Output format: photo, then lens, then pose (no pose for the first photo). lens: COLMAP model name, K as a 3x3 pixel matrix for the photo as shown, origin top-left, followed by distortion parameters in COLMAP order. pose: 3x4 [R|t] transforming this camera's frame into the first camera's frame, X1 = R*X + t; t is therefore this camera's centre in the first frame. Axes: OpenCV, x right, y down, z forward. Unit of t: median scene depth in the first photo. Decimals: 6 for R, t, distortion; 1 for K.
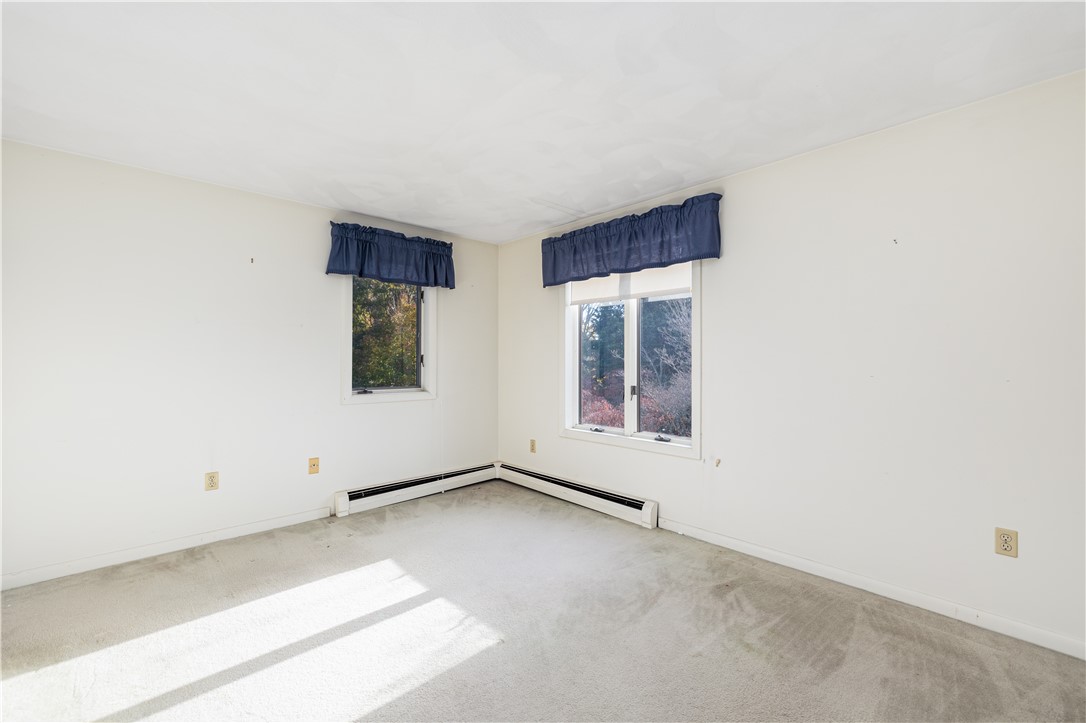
lens RADIAL K [[463.7, 0, 538.6], [0, 463.7, 358.6], [0, 0, 1]] dist [-0.000688, -0.000023]
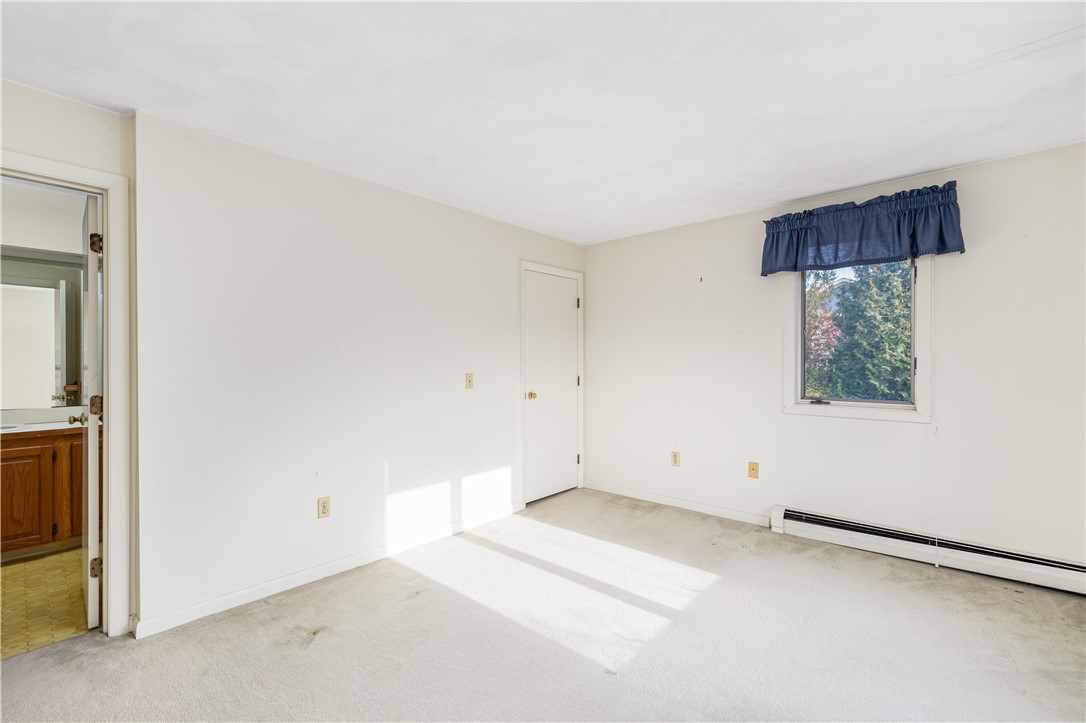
lens RADIAL K [[463.7, 0, 538.6], [0, 463.7, 358.6], [0, 0, 1]] dist [-0.000688, -0.000023]
pose [[0.077162, -0.012398, -0.996942, 0.477477], [0.000678, 0.999923, -0.012383, 0.002734], [0.997018, 0.000280, 0.077164, 0.455136]]
